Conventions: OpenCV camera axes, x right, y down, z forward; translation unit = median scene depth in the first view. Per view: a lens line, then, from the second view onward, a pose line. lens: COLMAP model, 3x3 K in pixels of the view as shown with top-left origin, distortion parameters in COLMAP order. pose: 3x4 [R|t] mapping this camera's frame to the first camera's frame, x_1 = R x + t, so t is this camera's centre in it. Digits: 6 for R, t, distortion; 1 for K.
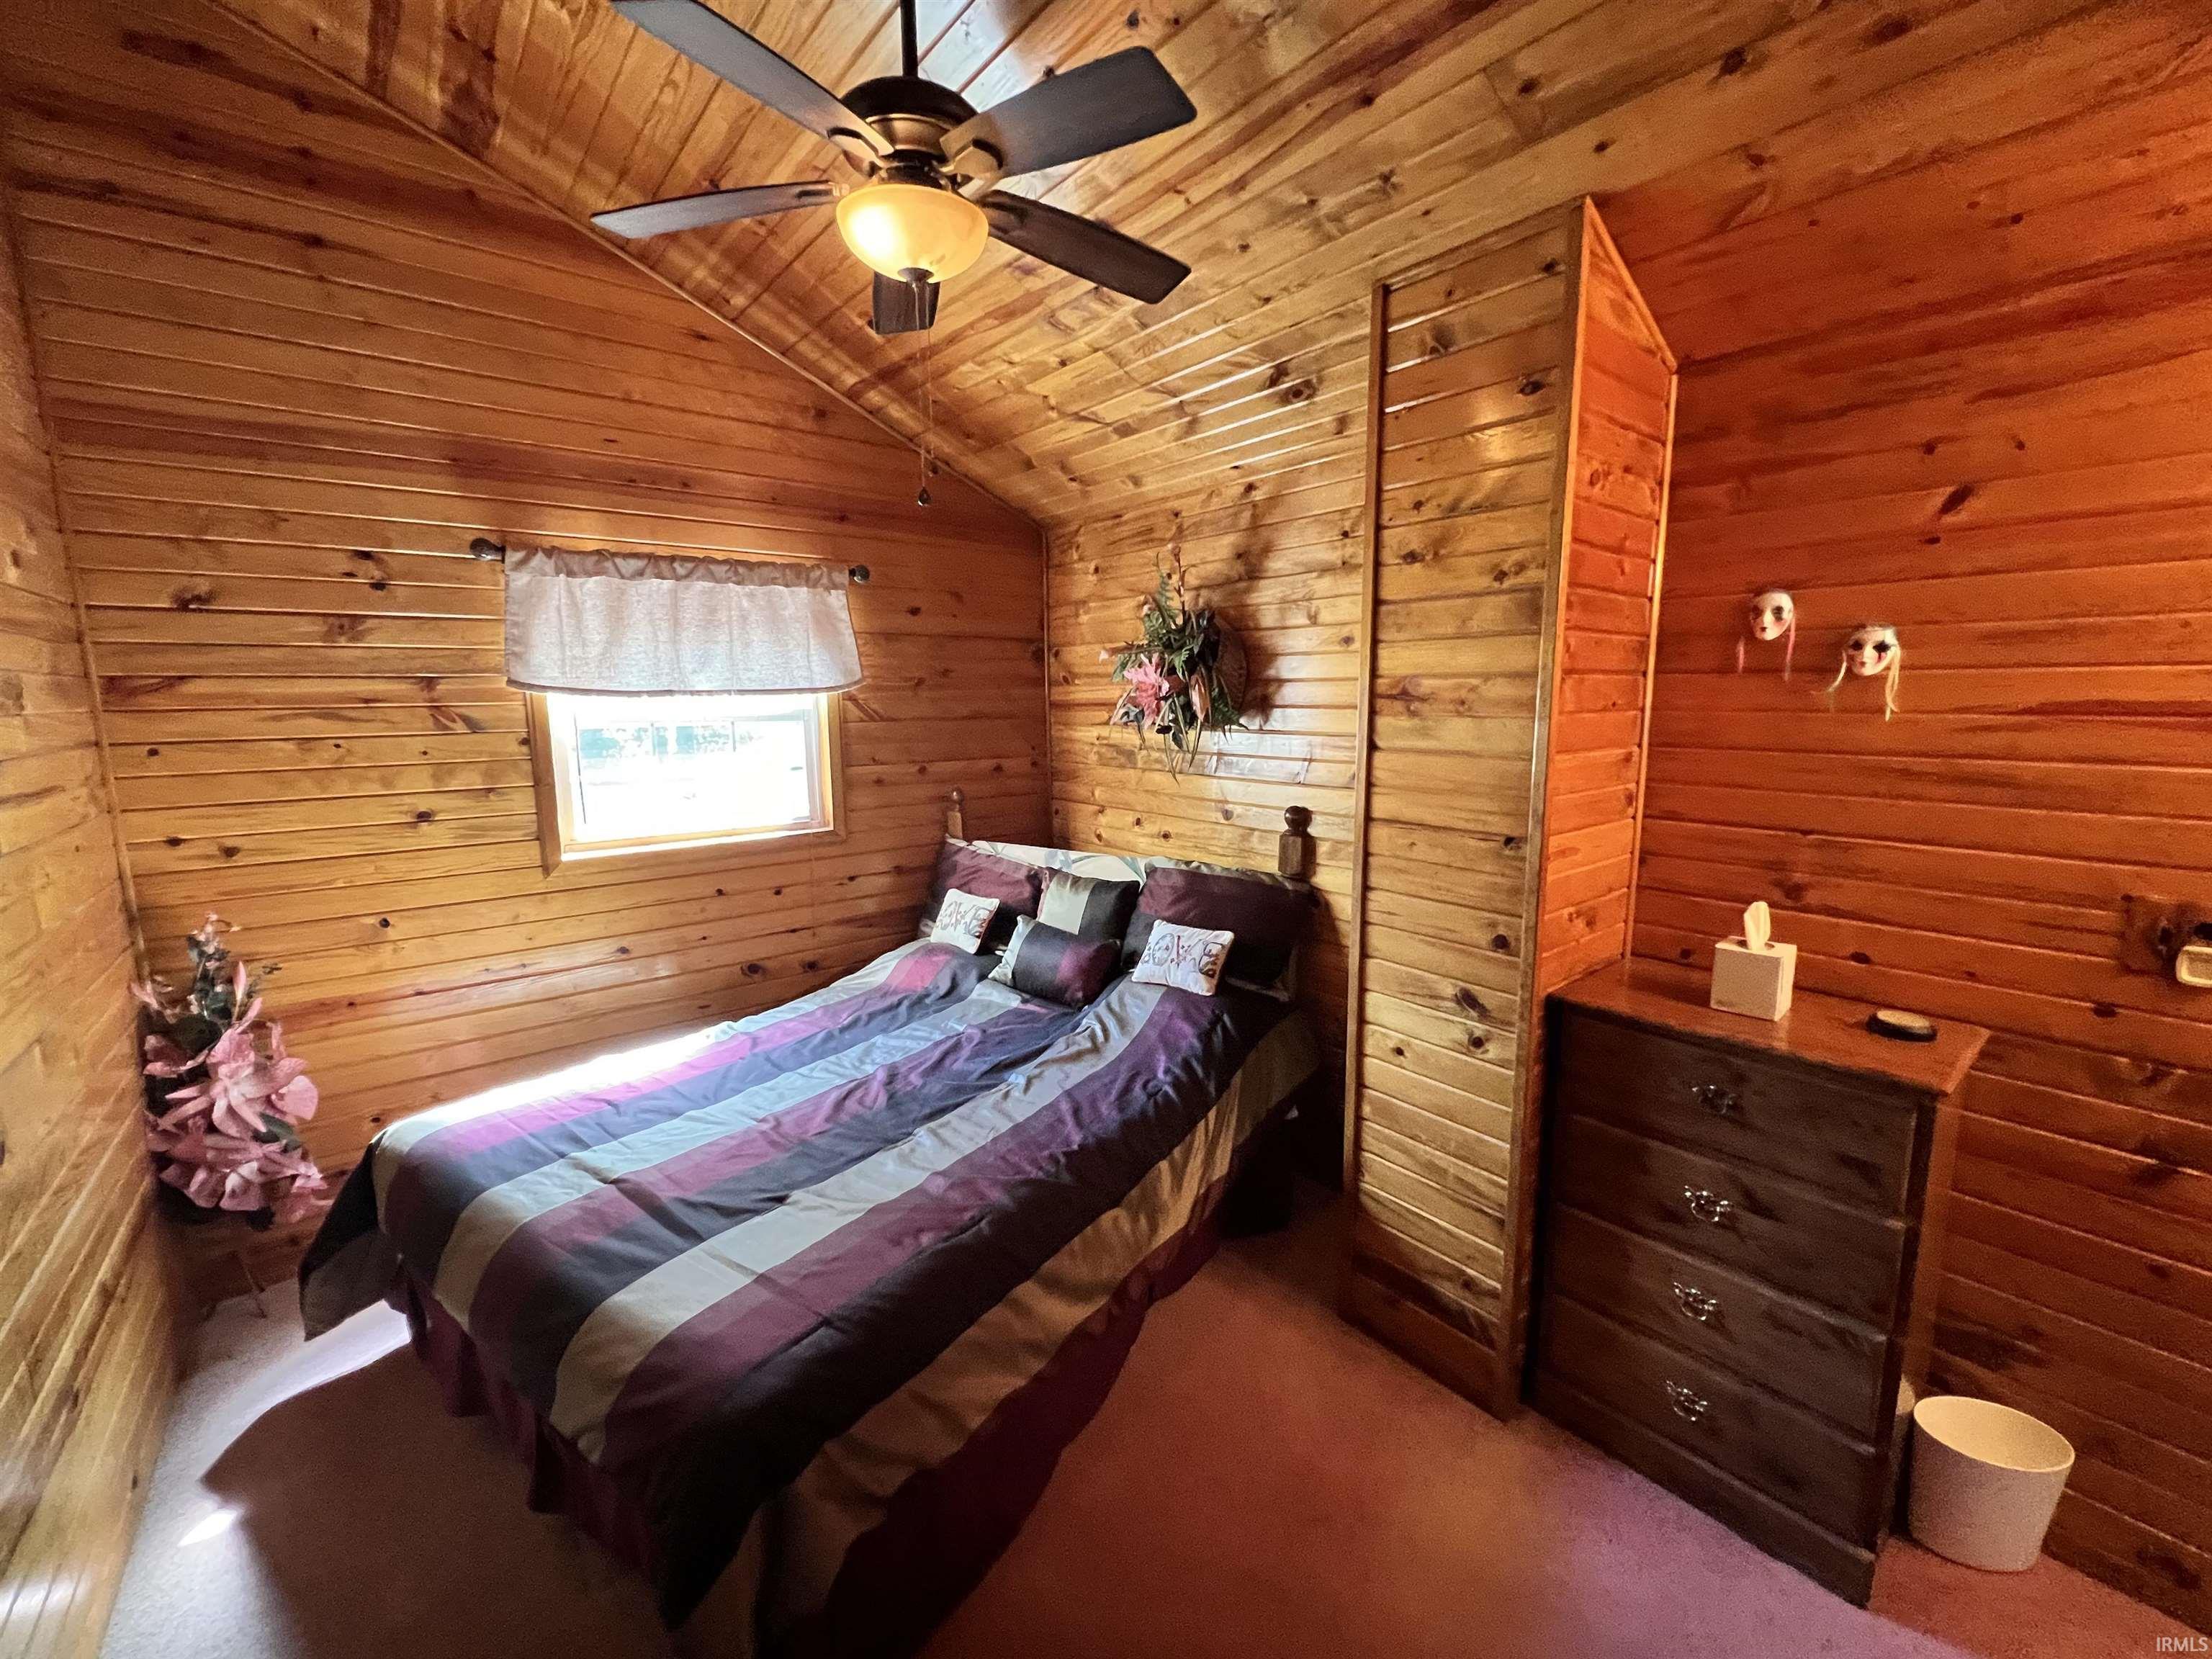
lens RADIAL K [[904.8, 0, 1097.2], [0, 904.8, 830.8], [0, 0, 1]] dist [-0.004414, 0.000571]
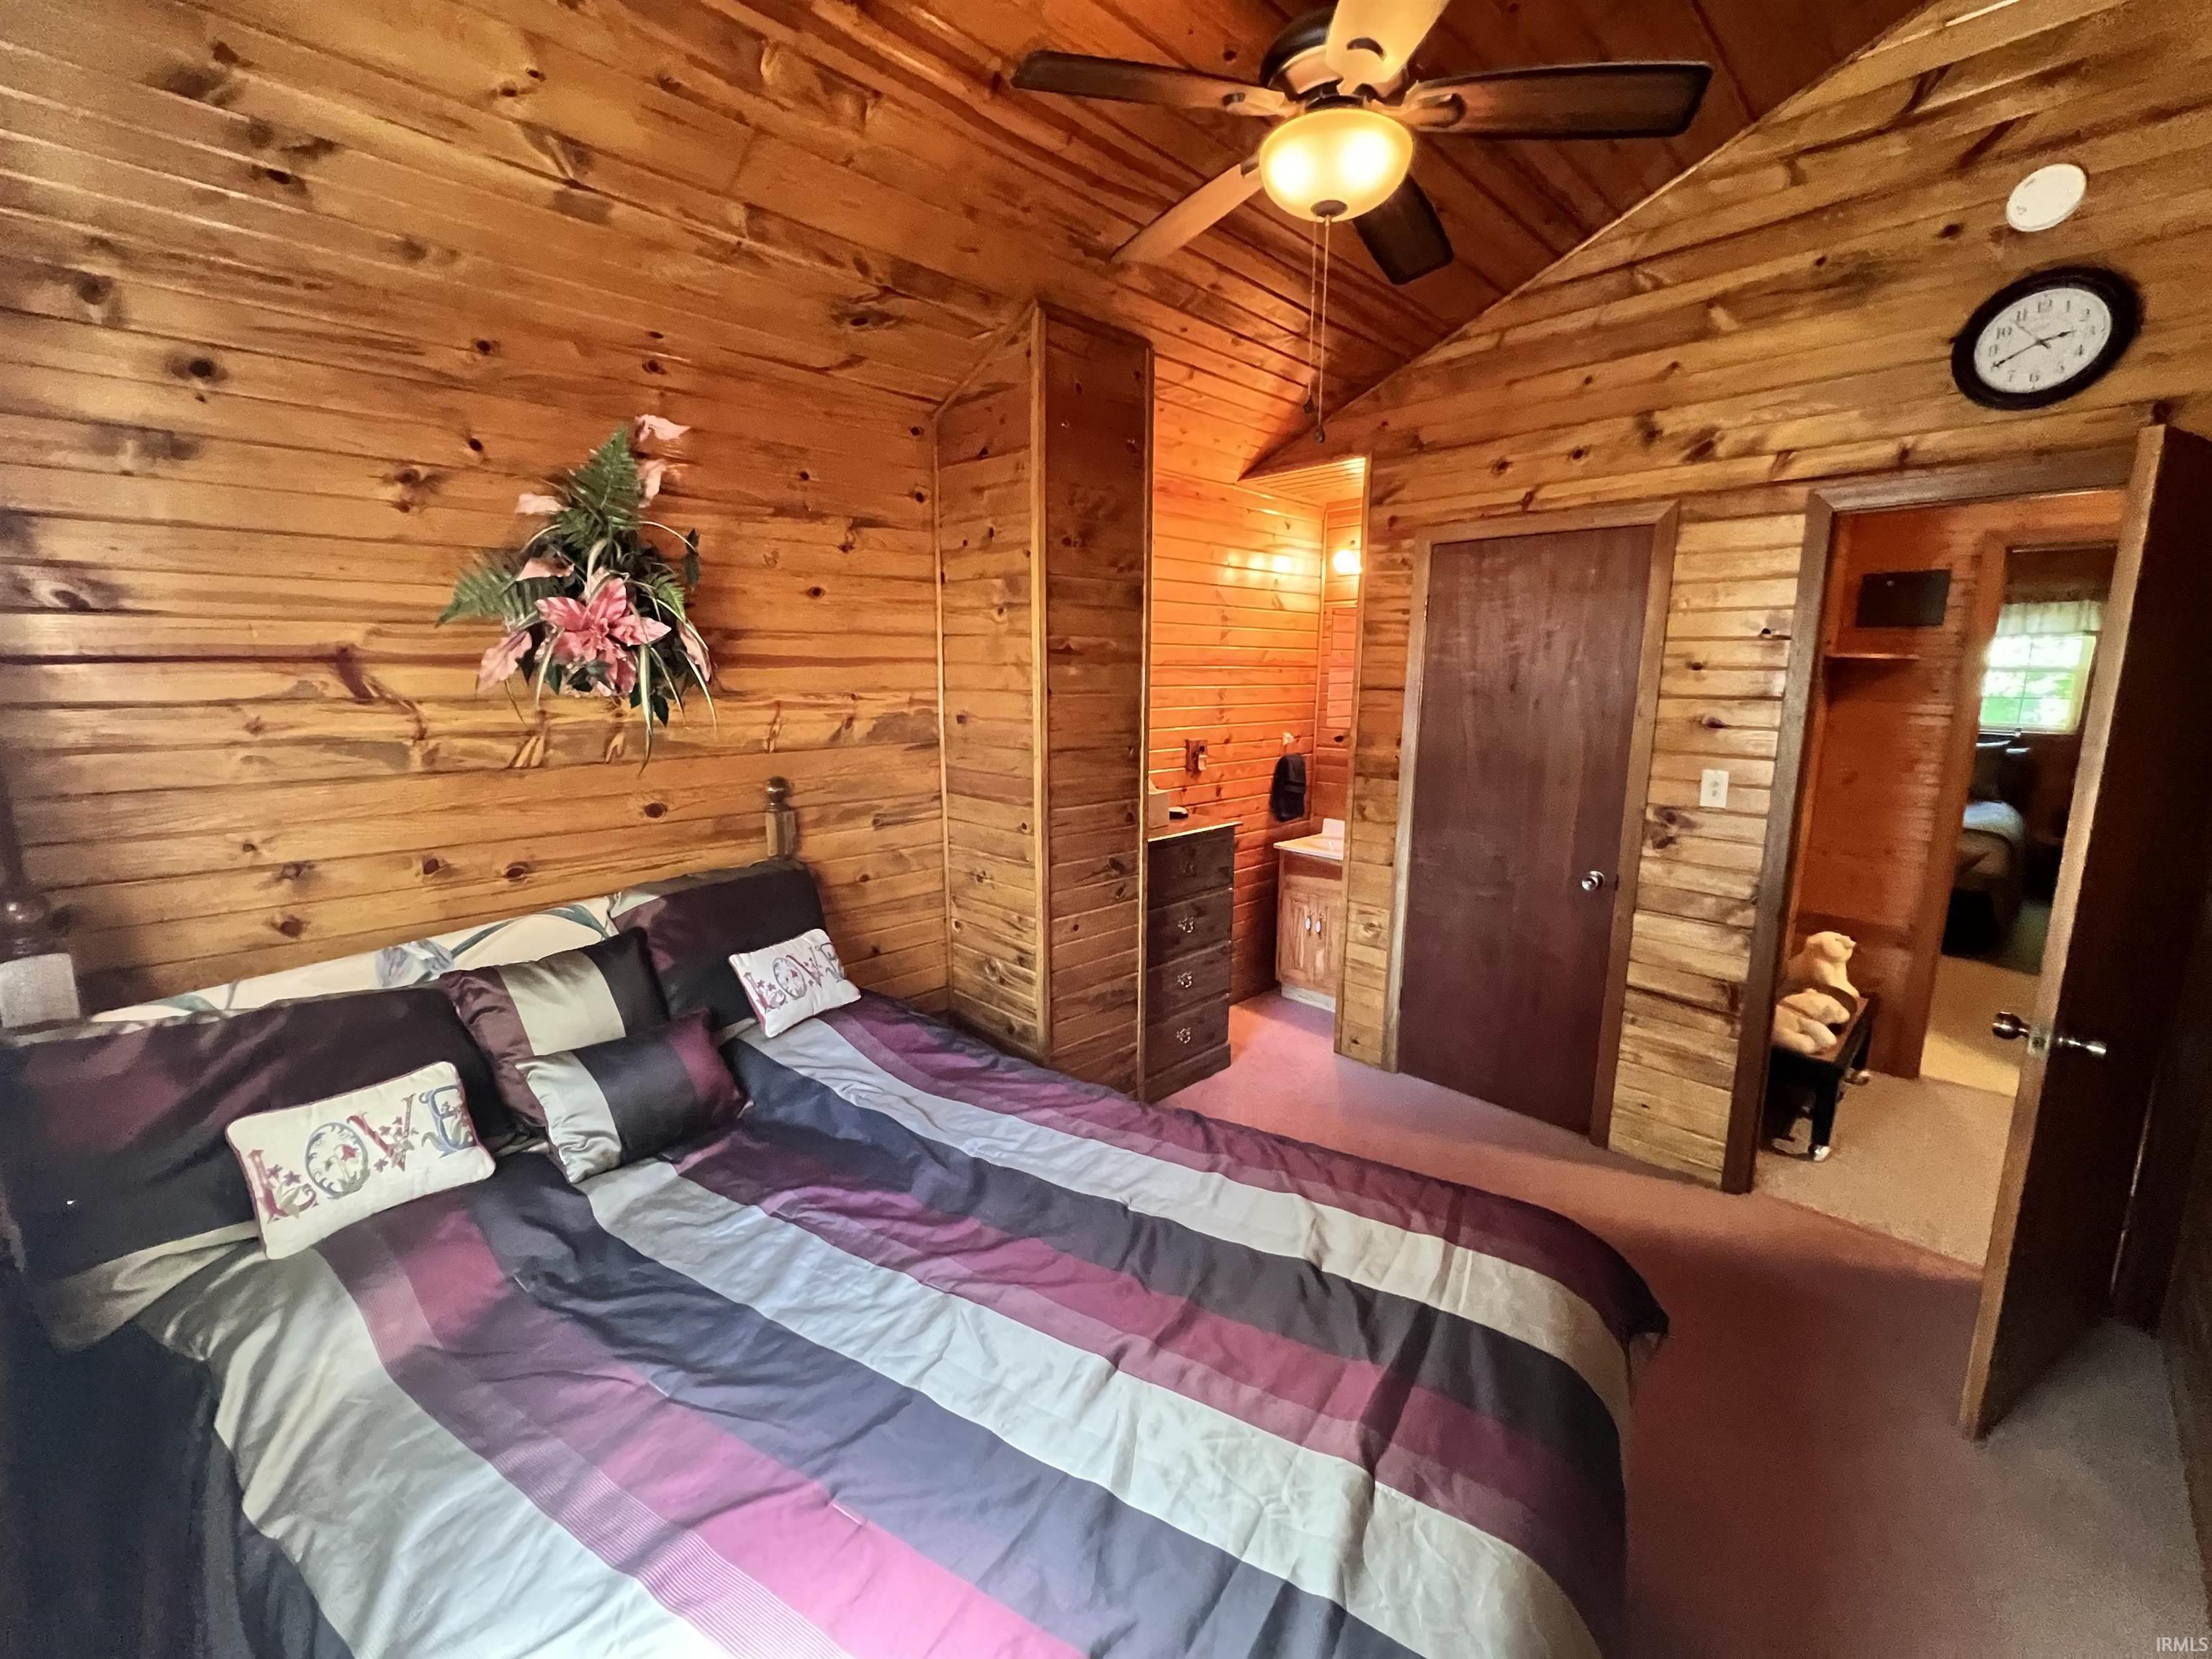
lens RADIAL K [[904.8, 0, 1093.8], [0, 904.8, 828.5], [0, 0, 1]] dist [-0.004414, 0.000571]
pose [[-0.093975, -0.169984, 0.980956, -0.723688], [0.149082, 0.971804, 0.182680, -0.099901], [-0.984349, 0.163410, -0.065984, 0.816239]]
